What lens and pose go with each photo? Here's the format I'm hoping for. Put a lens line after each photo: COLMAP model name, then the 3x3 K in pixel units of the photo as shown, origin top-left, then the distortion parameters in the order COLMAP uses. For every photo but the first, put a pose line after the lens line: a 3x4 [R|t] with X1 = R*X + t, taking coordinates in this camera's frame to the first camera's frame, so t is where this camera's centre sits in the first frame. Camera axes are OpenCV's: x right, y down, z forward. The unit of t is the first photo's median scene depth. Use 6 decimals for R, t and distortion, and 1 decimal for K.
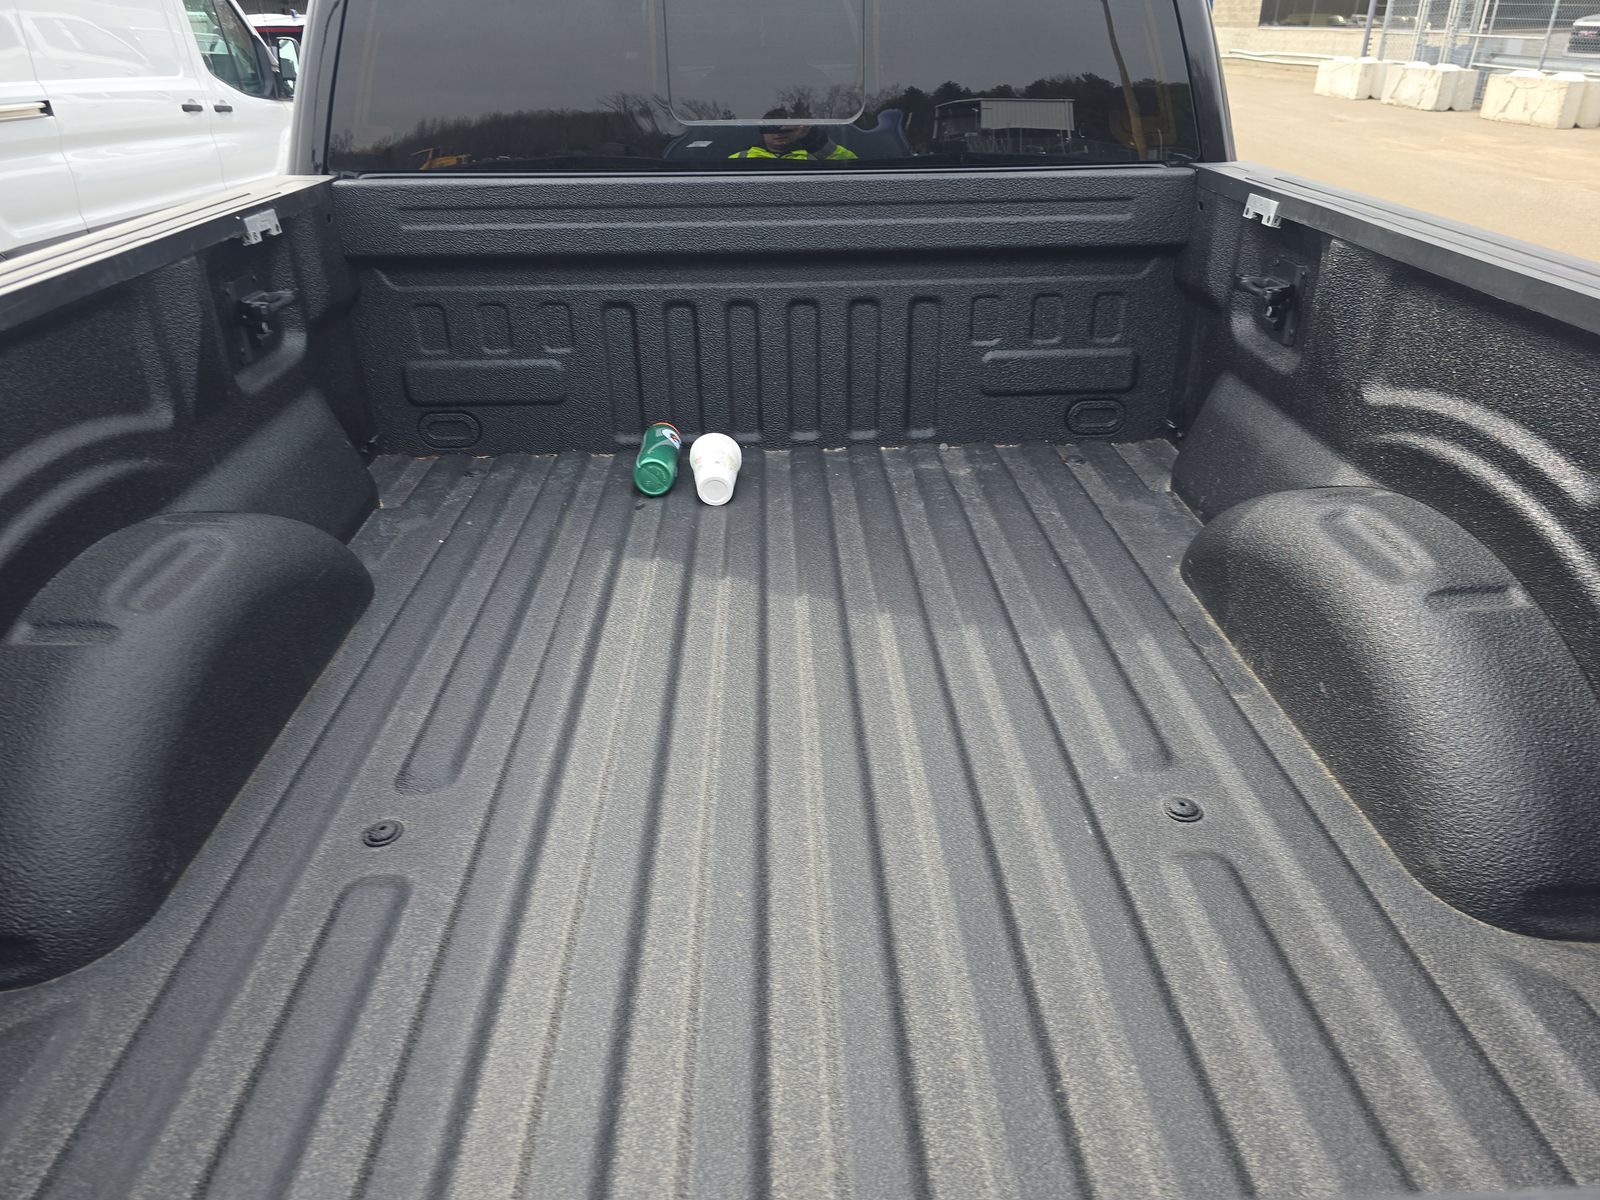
lens RADIAL K [[1087.1, 0, 808.3], [0, 1087.1, 592.9], [0, 0, 1]] dist [0.002525, -0.006137]
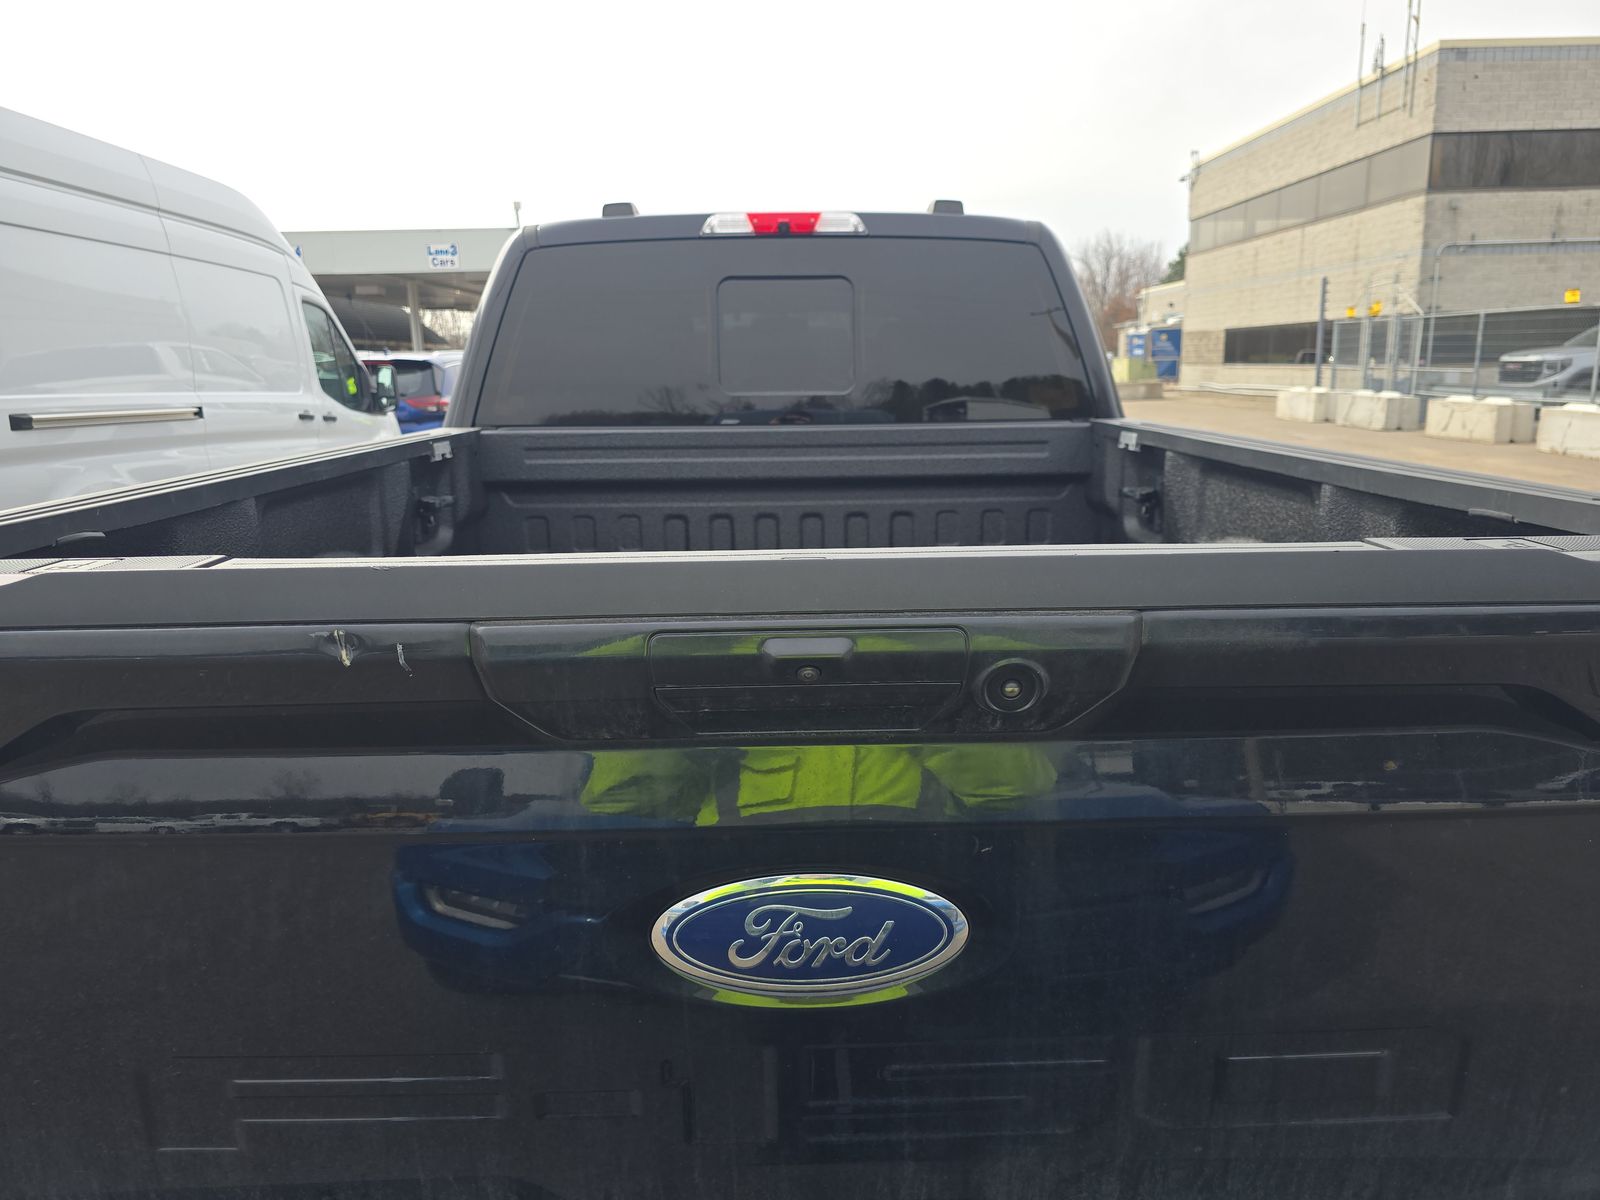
lens RADIAL K [[1087.1, 0, 808.3], [0, 1087.1, 592.9], [0, 0, 1]] dist [0.002525, -0.006137]
pose [[0.999922, -0.000111, -0.012470, 0.007553], [-0.003299, 0.961986, -0.273078, 0.197479], [0.012026, 0.273097, 0.961911, -0.282055]]
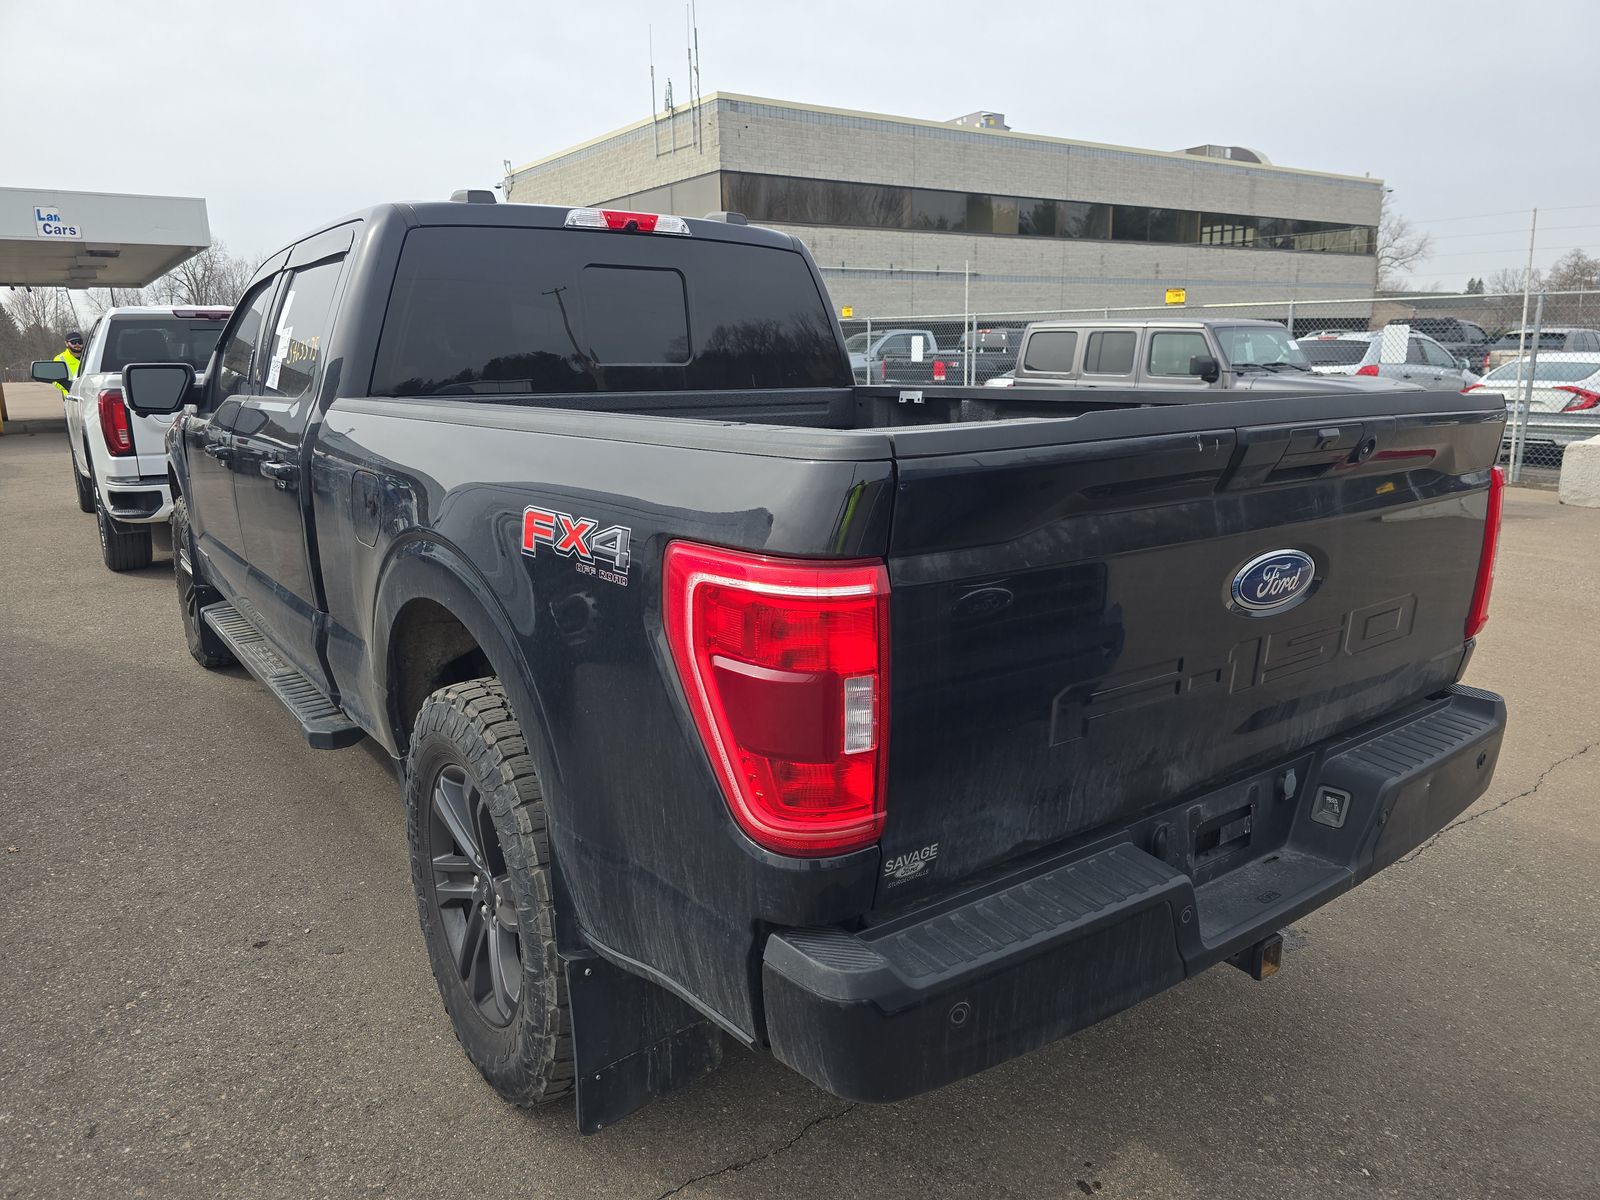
lens RADIAL K [[1087.1, 0, 808.3], [0, 1087.1, 592.9], [0, 0, 1]] dist [0.002525, -0.006137]
pose [[0.823622, -0.112189, 0.555931, -0.754787], [0.260965, 0.945269, -0.195866, 0.287856], [-0.503531, 0.306399, 0.807822, -0.370898]]
